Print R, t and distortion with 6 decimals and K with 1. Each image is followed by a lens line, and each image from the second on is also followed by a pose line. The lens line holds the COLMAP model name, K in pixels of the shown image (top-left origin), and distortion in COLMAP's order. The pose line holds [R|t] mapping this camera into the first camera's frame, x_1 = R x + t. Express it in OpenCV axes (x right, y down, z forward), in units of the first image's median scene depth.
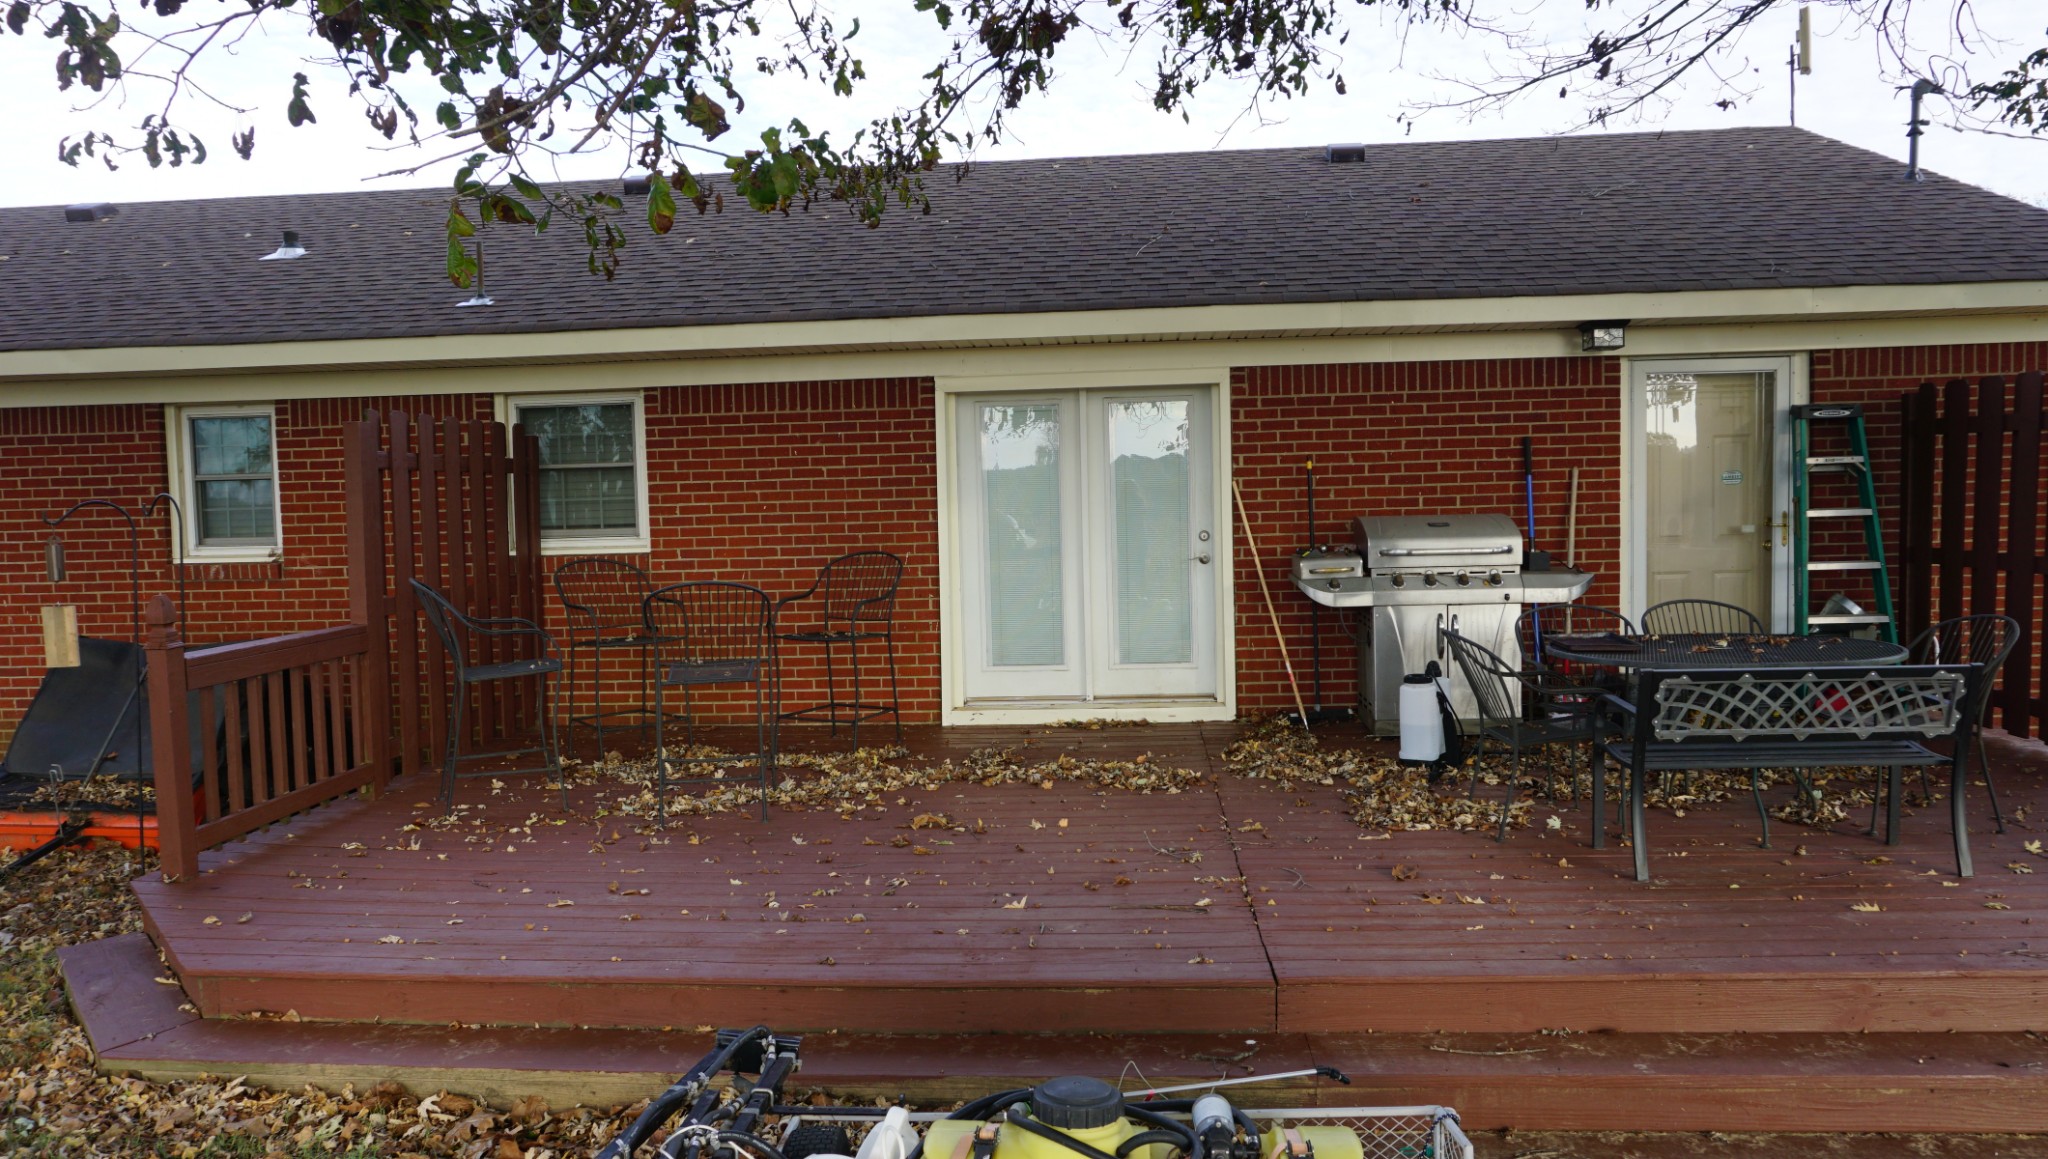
lens RADIAL K [[1336.0, 0, 1024.0], [0, 1336.0, 579.5], [0, 0, 1]] dist [-0.024975, 0.002553]
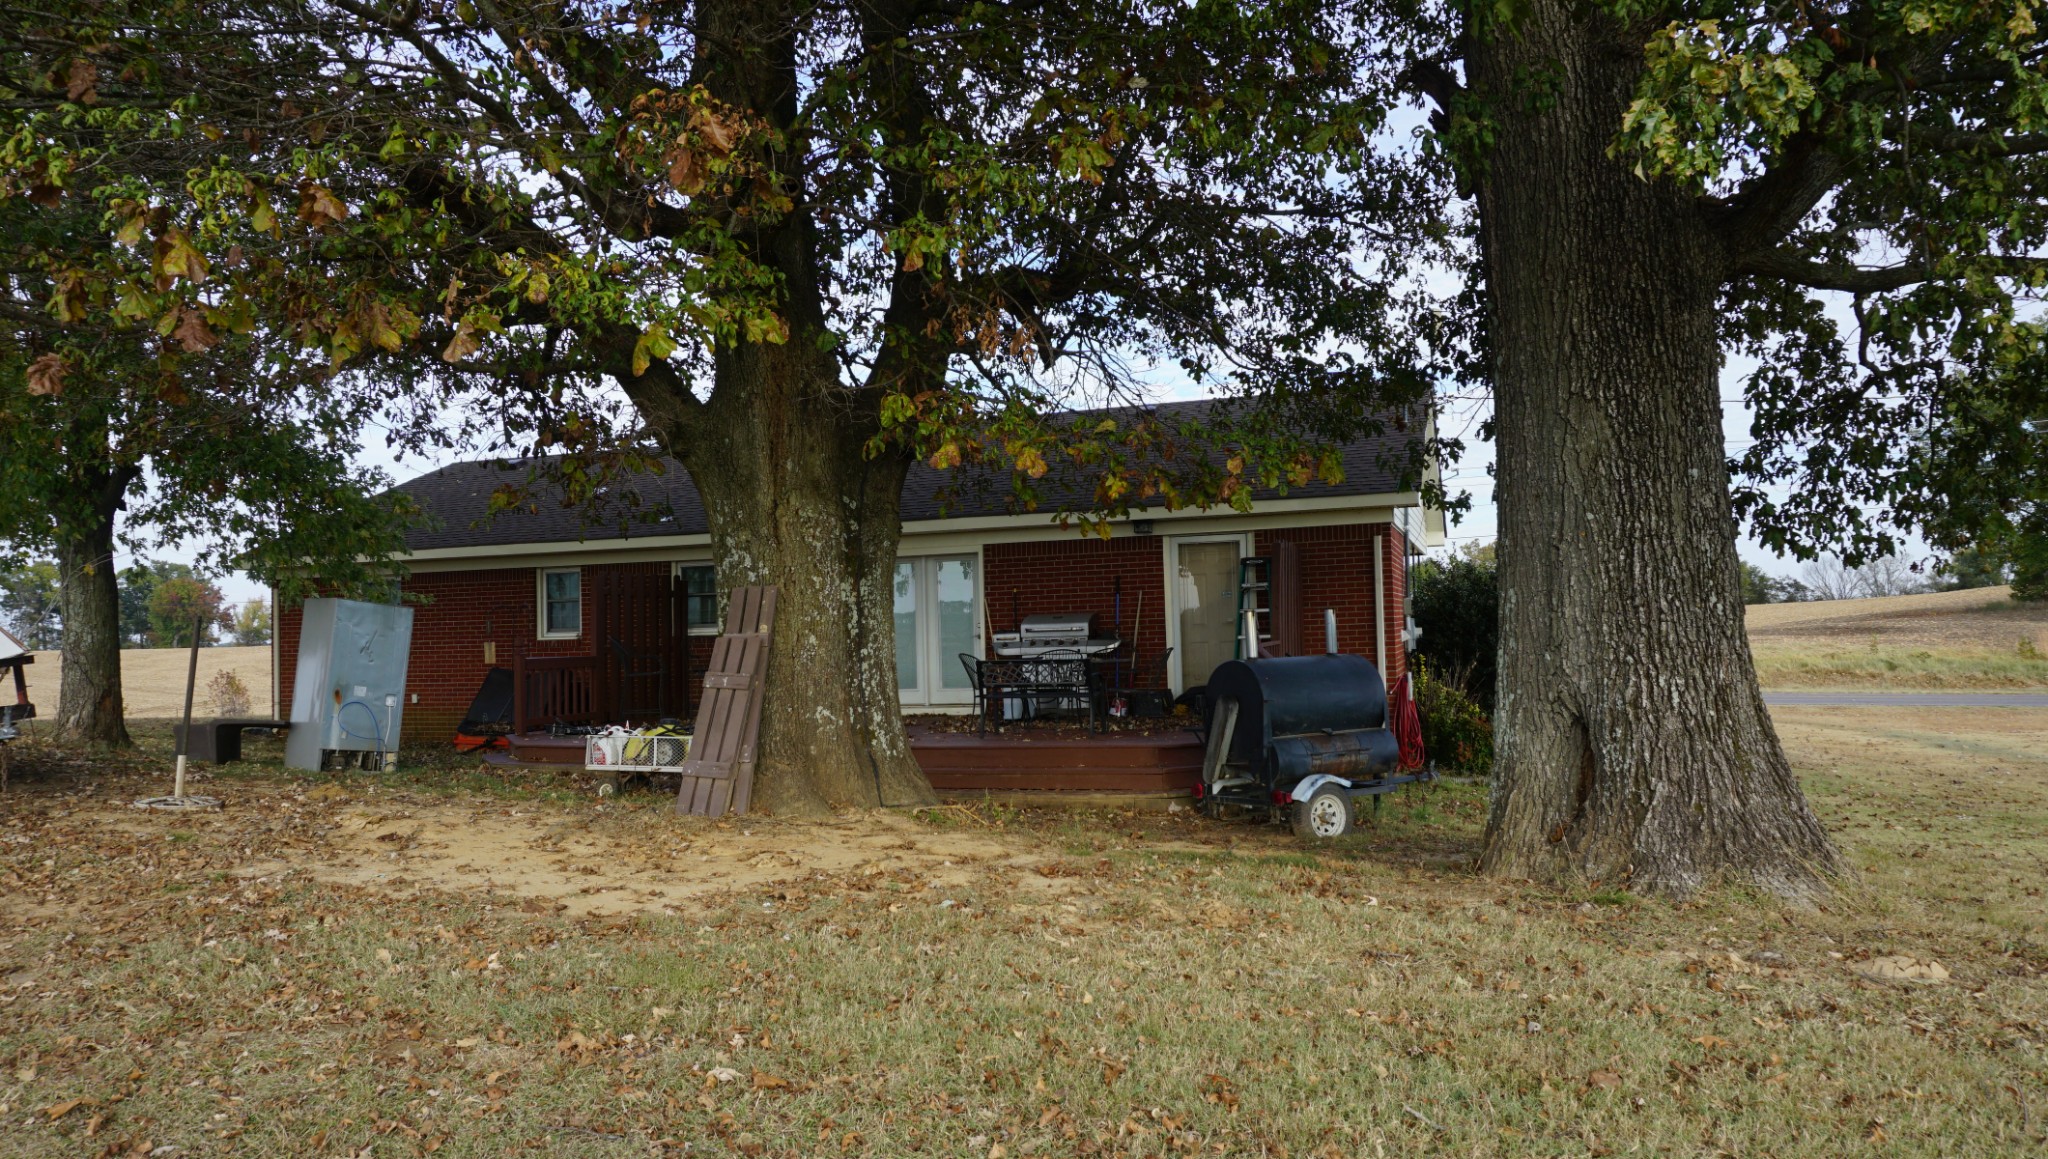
lens RADIAL K [[1336.0, 0, 1024.0], [0, 1336.0, 579.5], [0, 0, 1]] dist [-0.024975, 0.002553]
pose [[0.970215, -0.013879, -0.241846, 0.727531], [-0.008895, 0.995643, -0.092818, 0.090340], [0.242081, 0.092204, 0.965865, -1.012750]]
